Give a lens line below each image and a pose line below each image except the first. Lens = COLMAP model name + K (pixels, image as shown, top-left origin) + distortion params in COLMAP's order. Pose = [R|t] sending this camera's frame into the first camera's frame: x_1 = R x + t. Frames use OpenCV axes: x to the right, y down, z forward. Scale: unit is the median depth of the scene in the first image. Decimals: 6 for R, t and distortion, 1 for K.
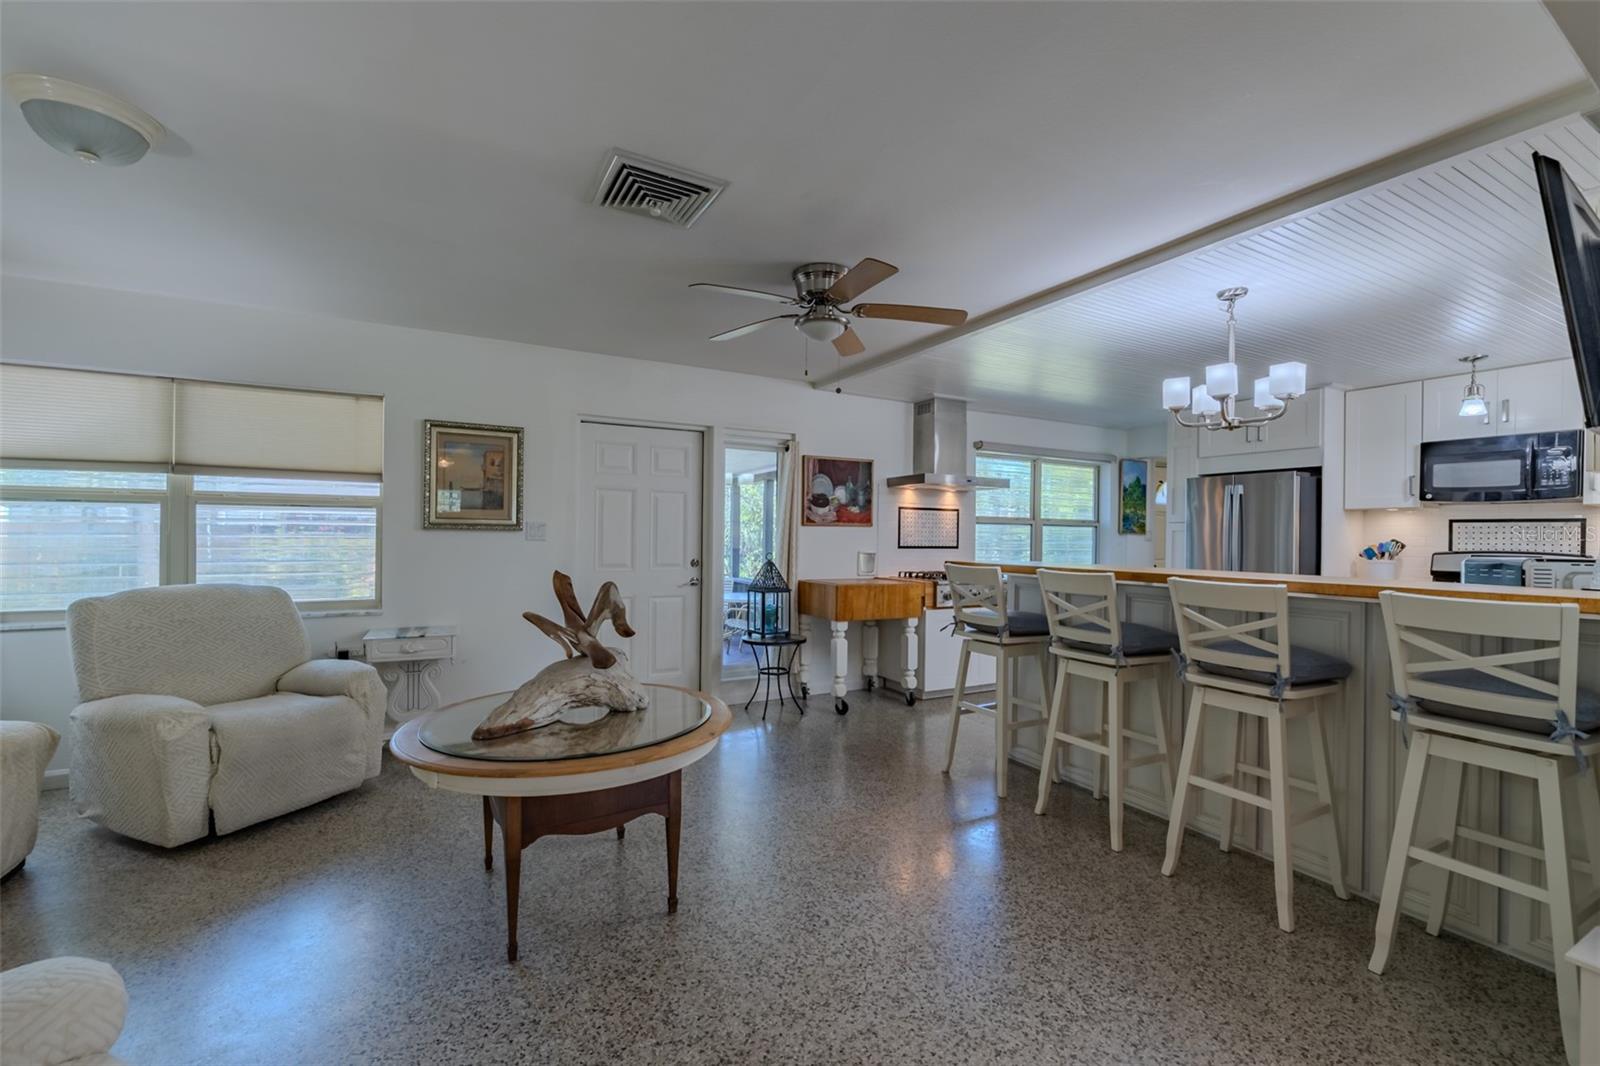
lens RADIAL K [[683.9, 0, 799.0], [0, 683.9, 535.4], [0, 0, 1]] dist [0.003840, 0.000976]
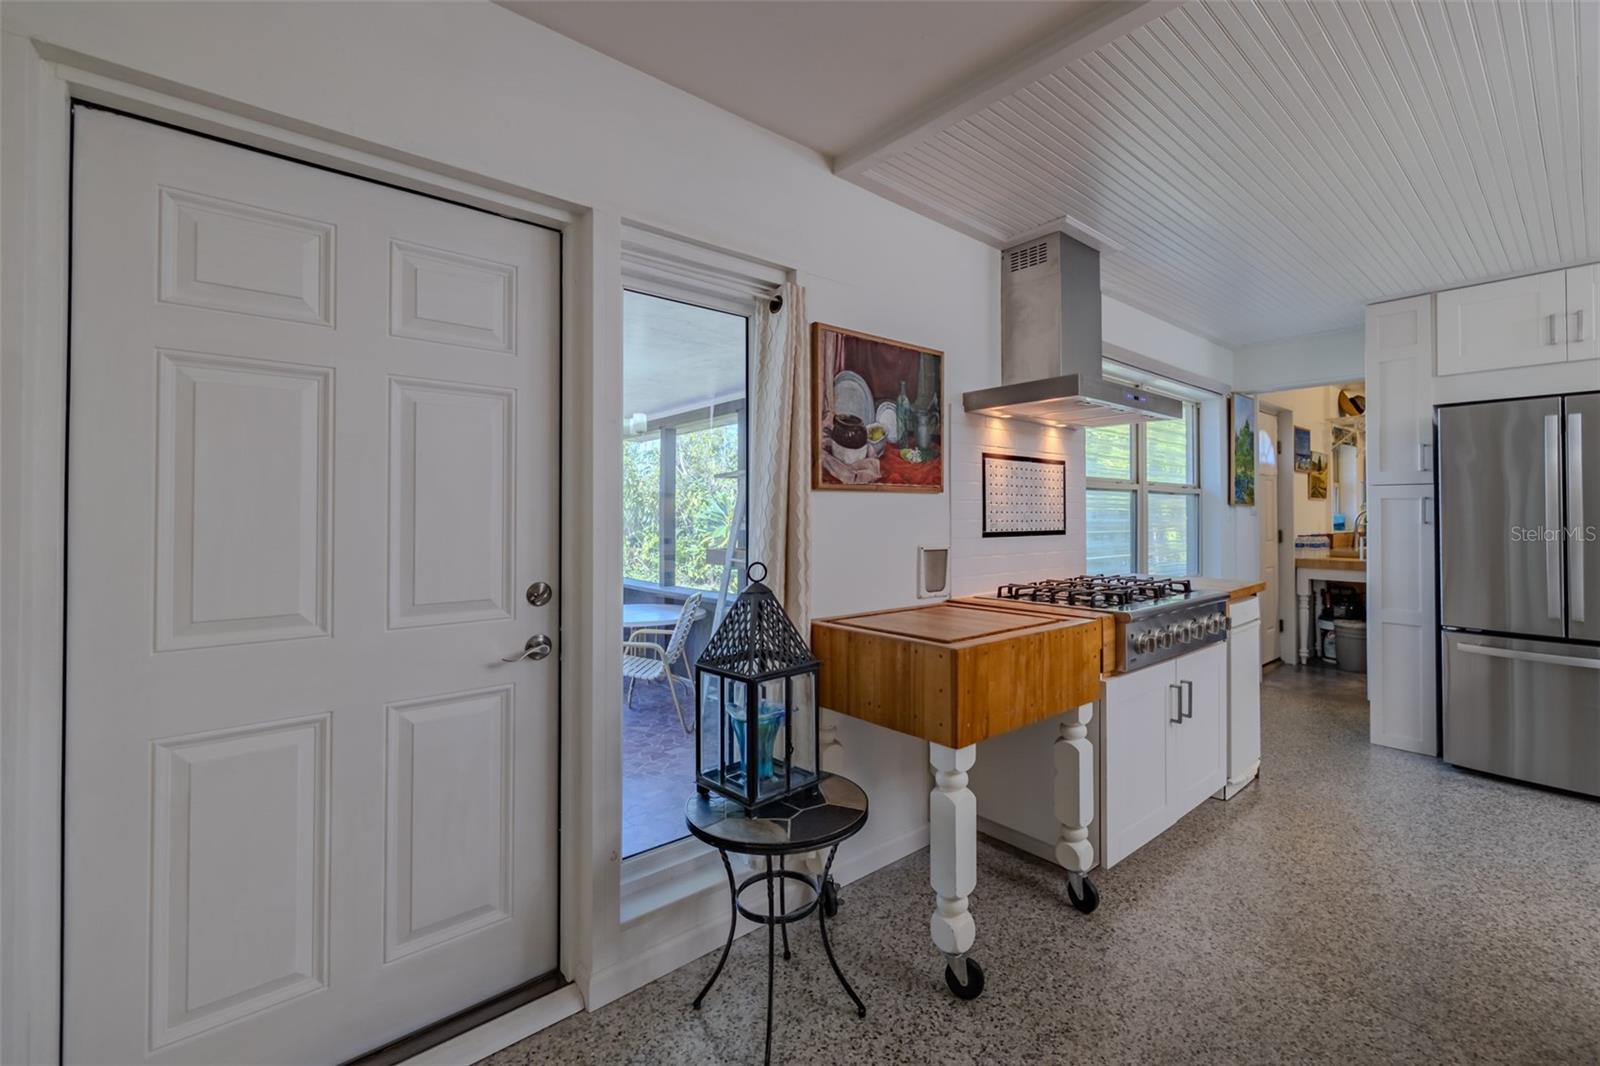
lens RADIAL K [[683.9, 0, 818.8], [0, 683.9, 510.2], [0, 0, 1]] dist [0.003840, 0.000976]
pose [[0.977056, -0.011229, 0.212689, -0.079940], [0.012048, 0.999924, -0.002556, -0.000656], [-0.212644, 0.005060, 0.977117, 0.579725]]
